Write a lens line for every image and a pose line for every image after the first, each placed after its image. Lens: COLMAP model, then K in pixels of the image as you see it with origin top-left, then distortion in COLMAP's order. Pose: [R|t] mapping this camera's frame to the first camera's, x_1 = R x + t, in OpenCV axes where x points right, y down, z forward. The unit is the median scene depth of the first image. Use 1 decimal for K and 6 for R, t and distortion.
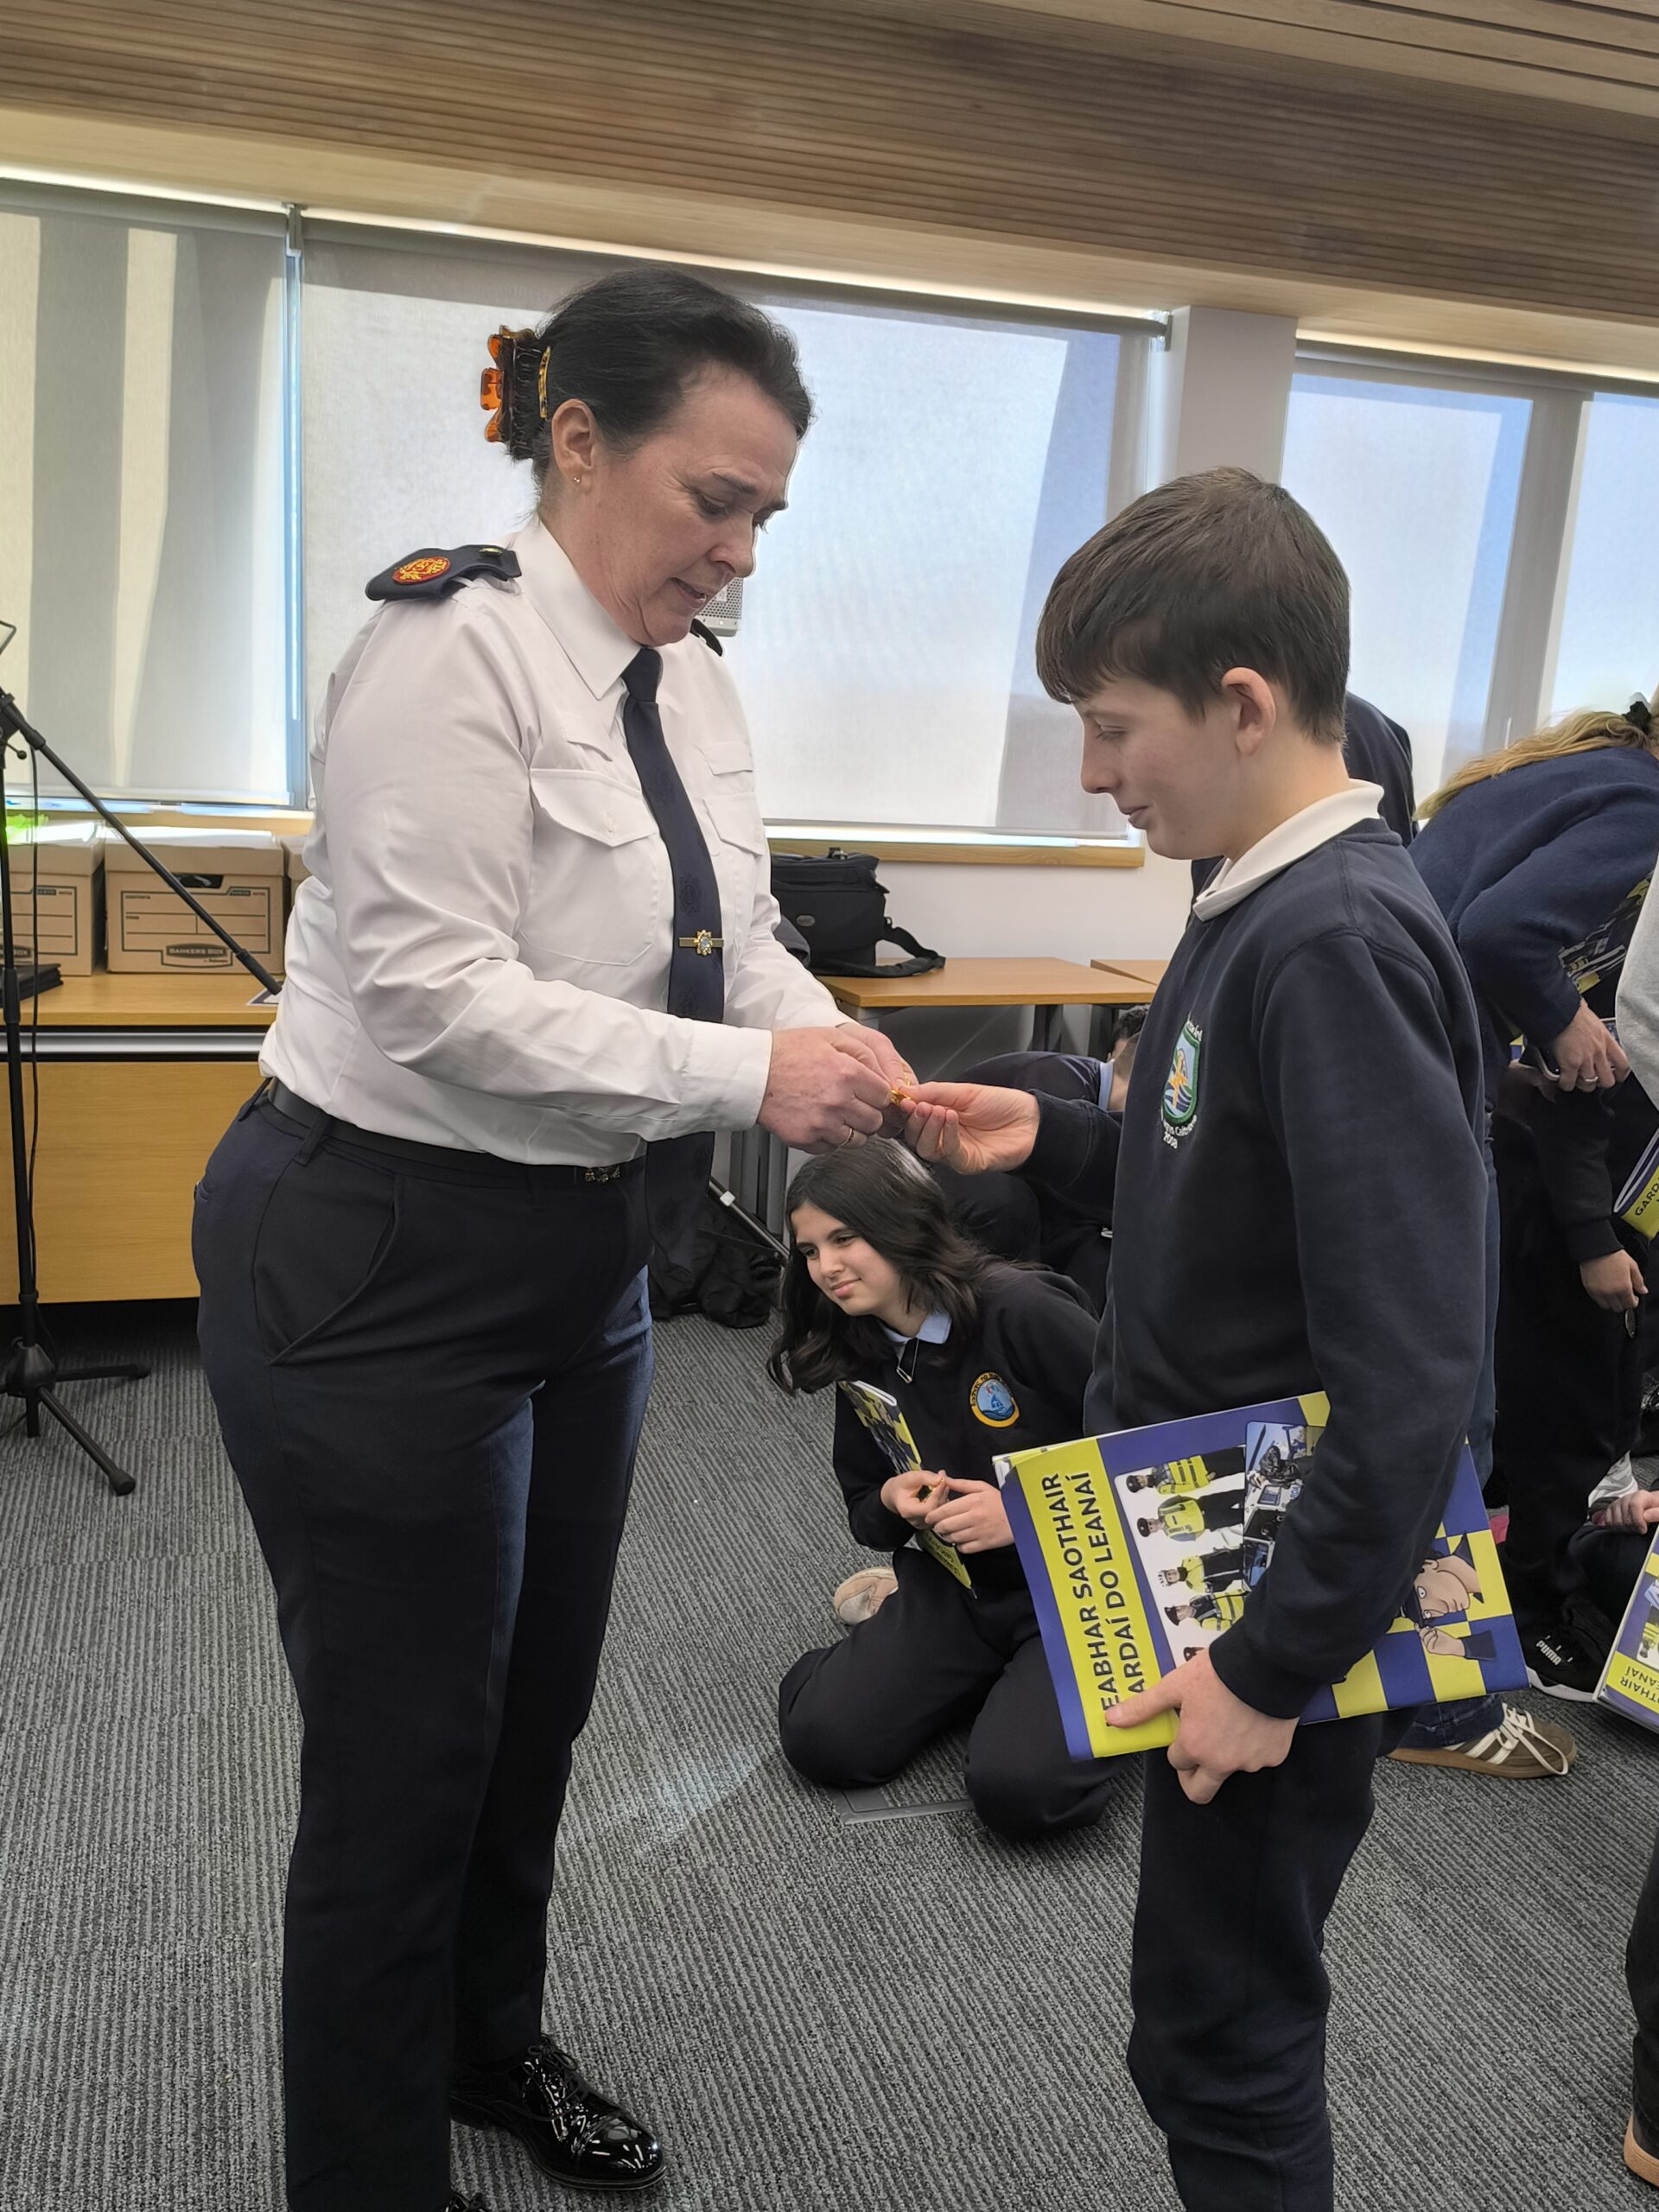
lens RADIAL K [[2018.8, 0, 869.1], [0, 2018.8, 1103.5], [0, 0, 1]] dist [0.009251, 0.000000]
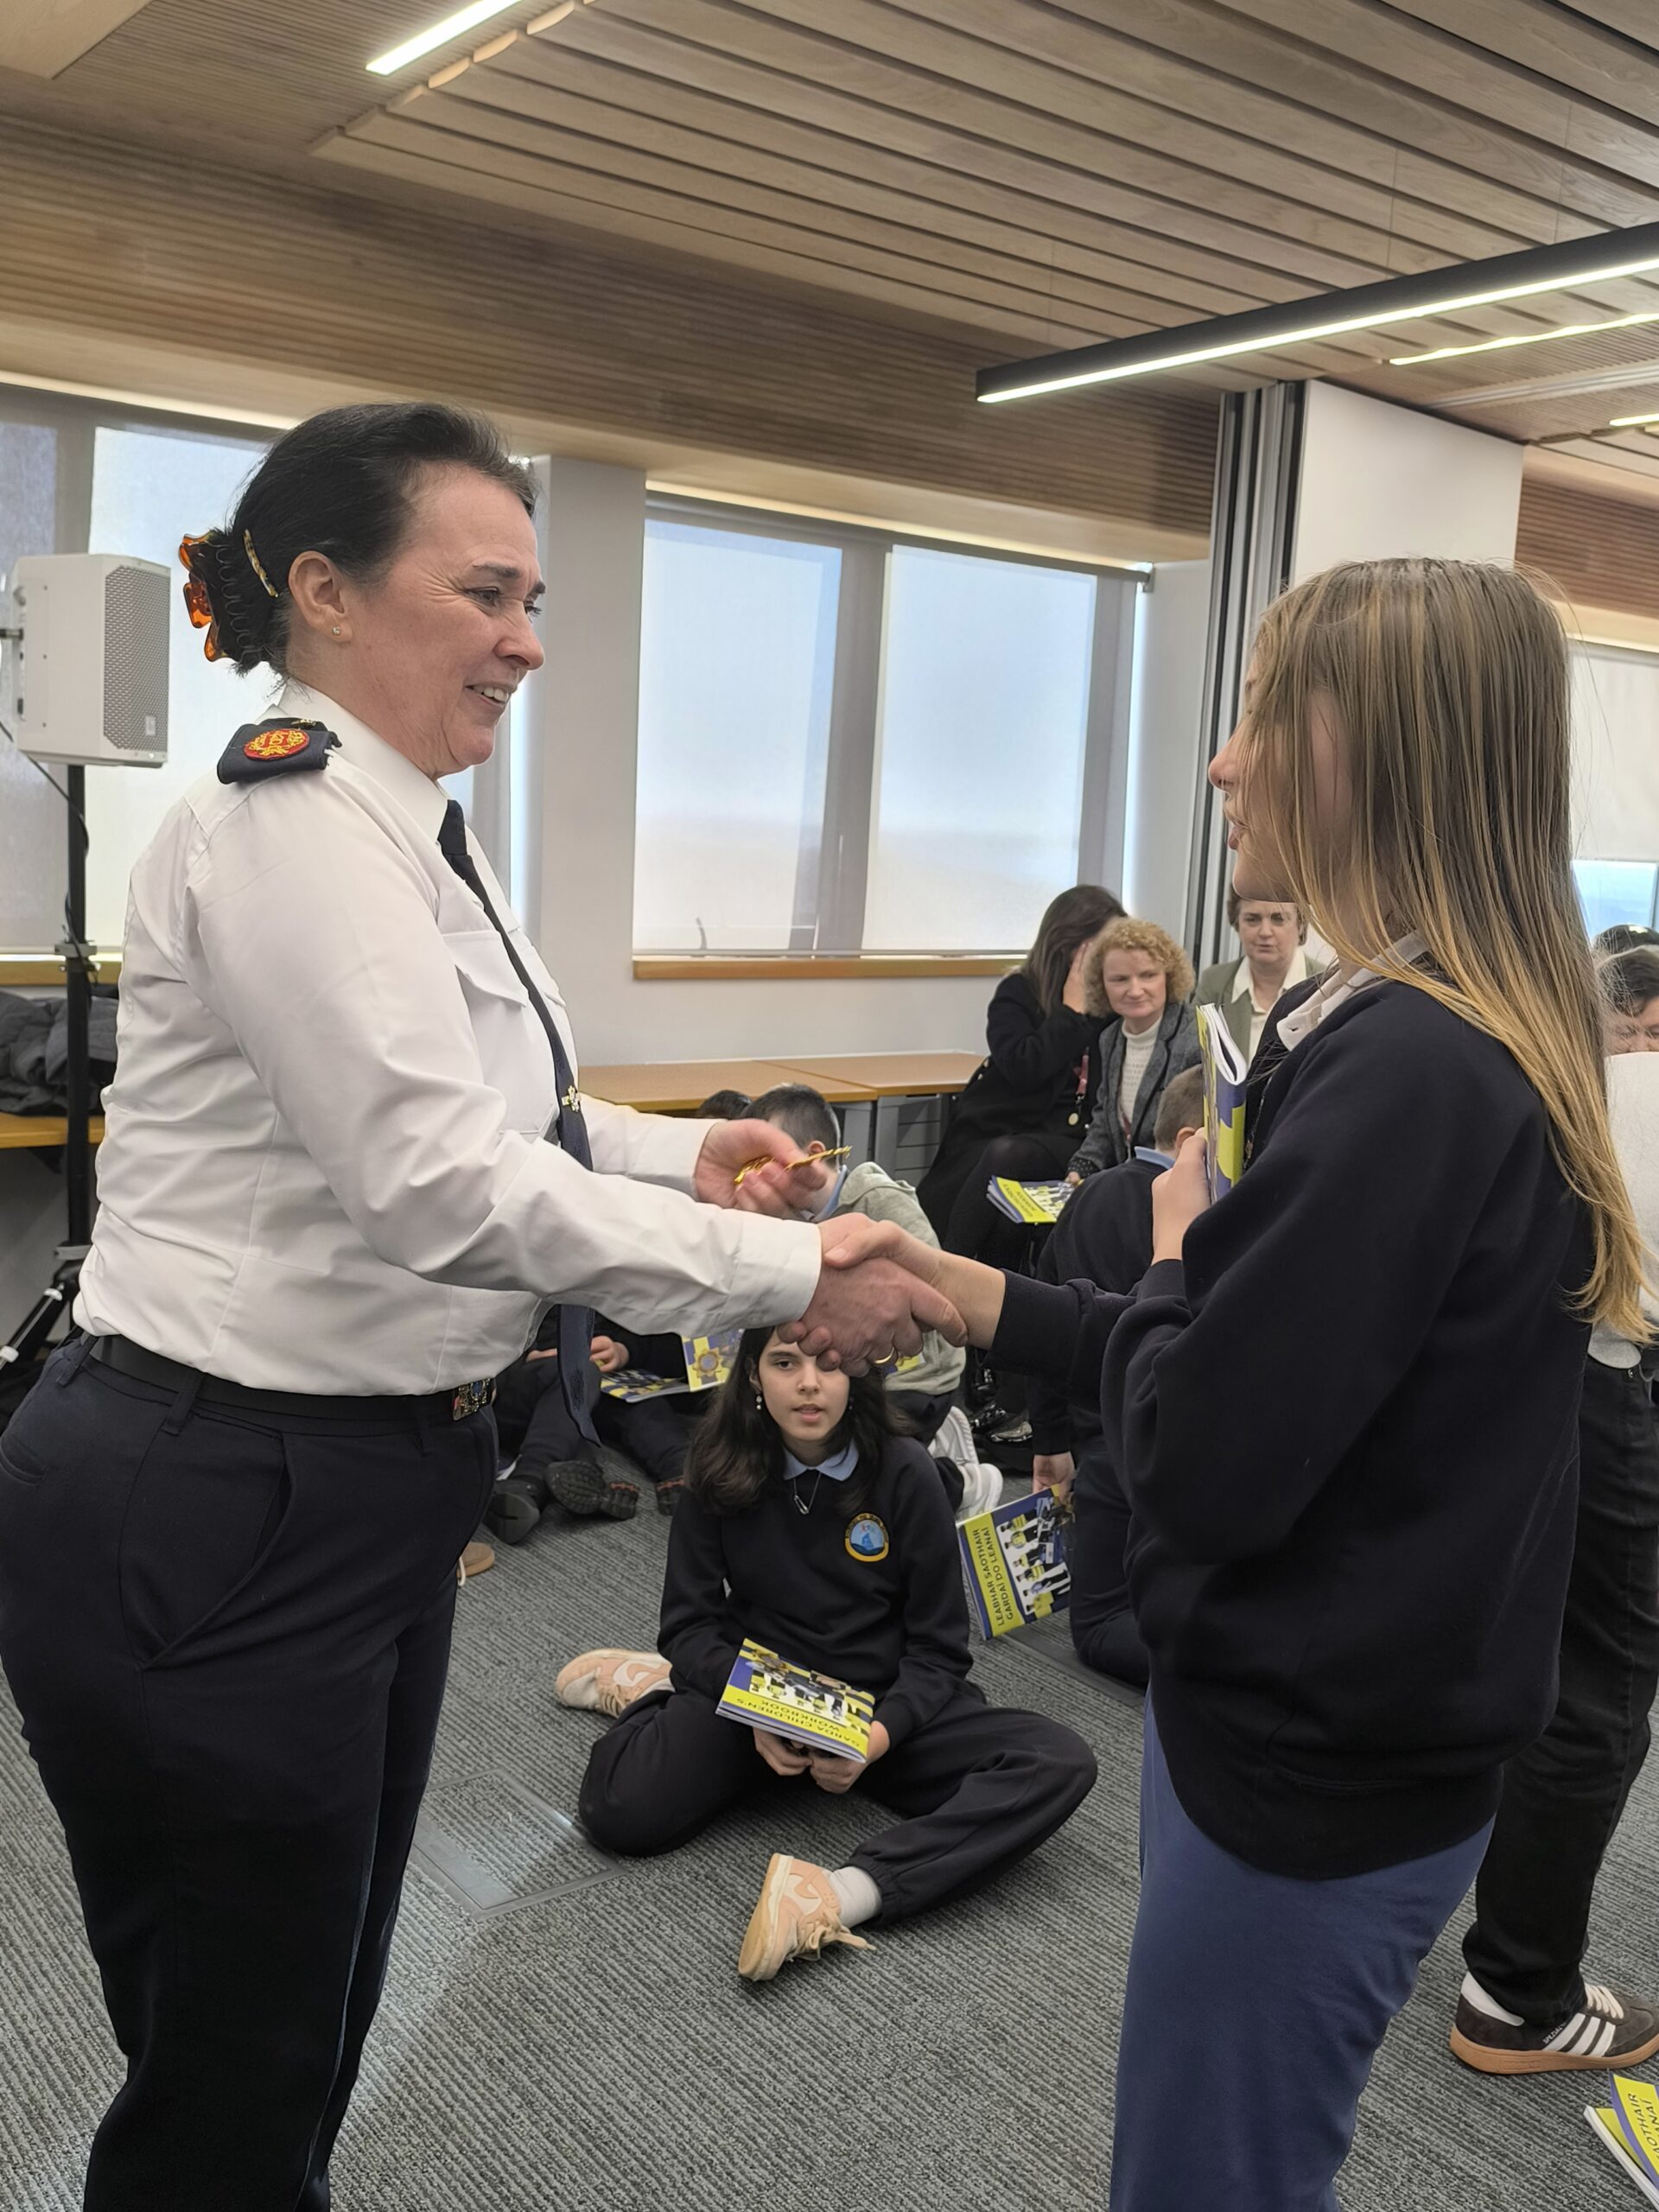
lens RADIAL K [[2018.8, 0, 812.6], [0, 2018.8, 1115.5], [0, 0, 1]] dist [0.009251, 0.000000]
pose [[0.940317, -0.061953, 0.334613, -0.144388], [0.075367, 0.996784, -0.027242, -0.013764], [-0.331849, 0.050835, 0.941962, -0.050832]]
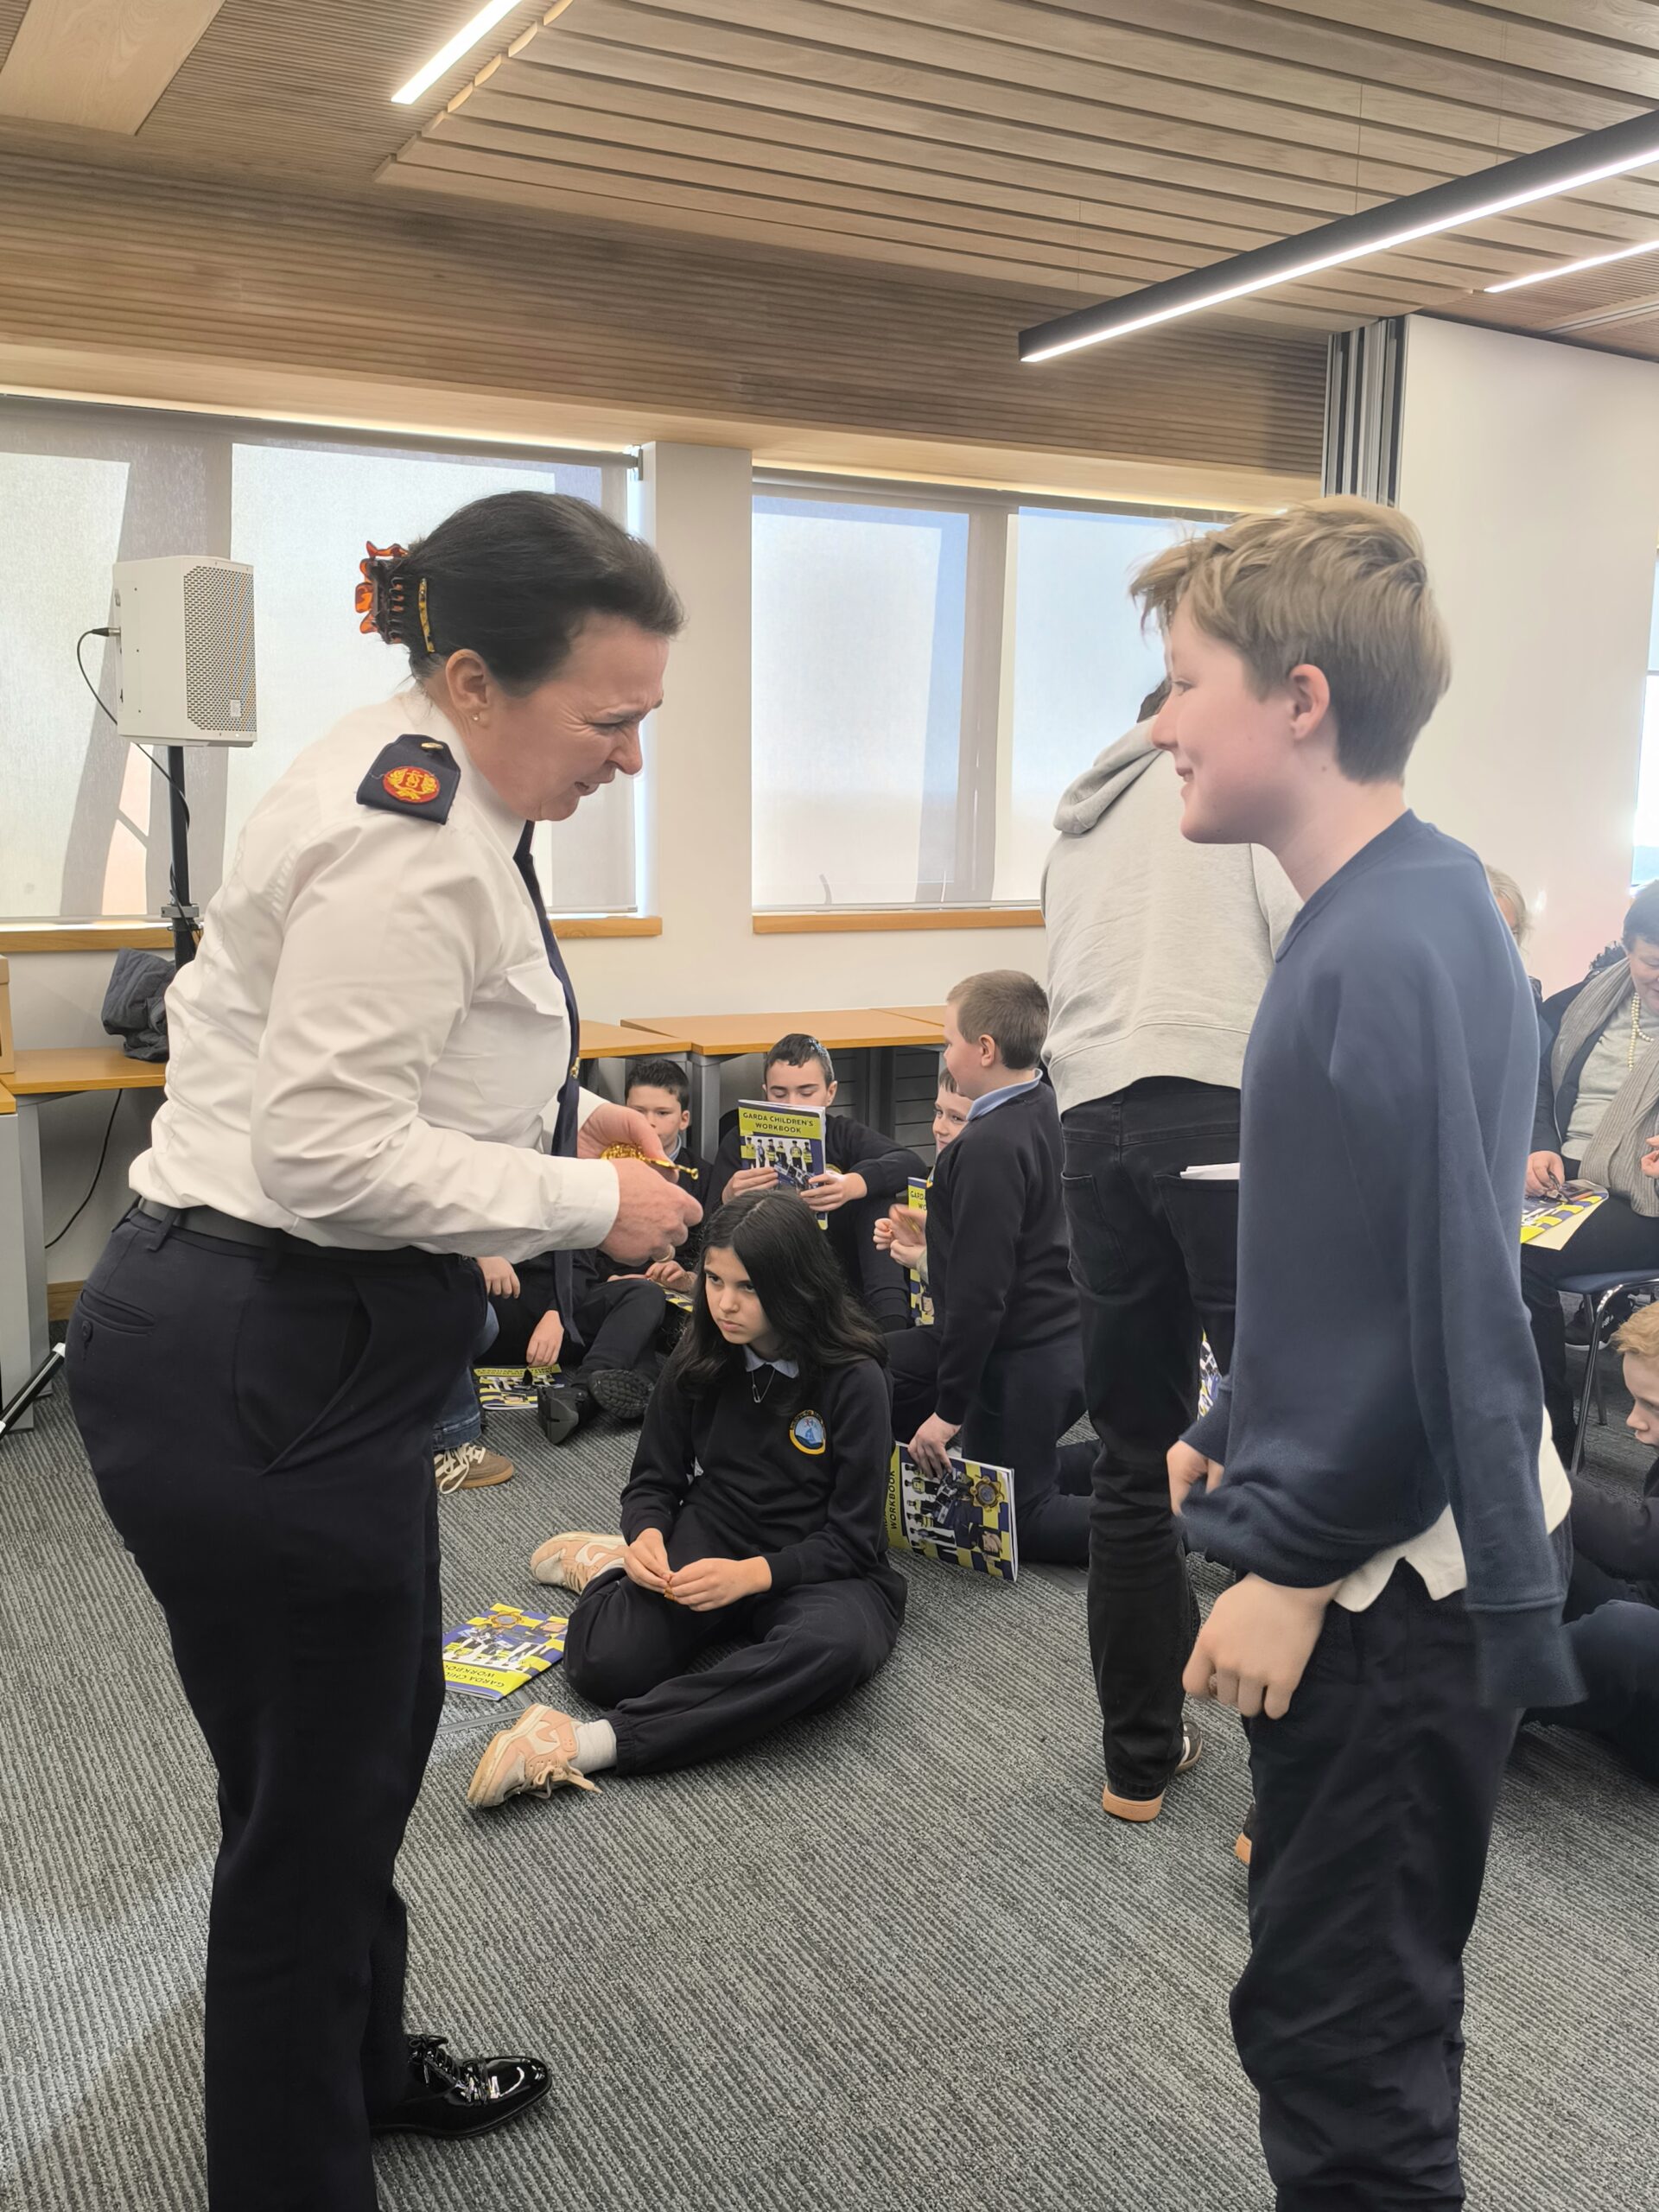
lens RADIAL K [[2018.8, 0, 846.6], [0, 2018.8, 1106.8], [0, 0, 1]] dist [0.009251, 0.000000]
pose [[0.981268, -0.076191, 0.176943, 0.058038], [0.083622, 0.995886, -0.034912, 0.041607], [-0.173555, 0.049054, 0.983602, -0.186599]]
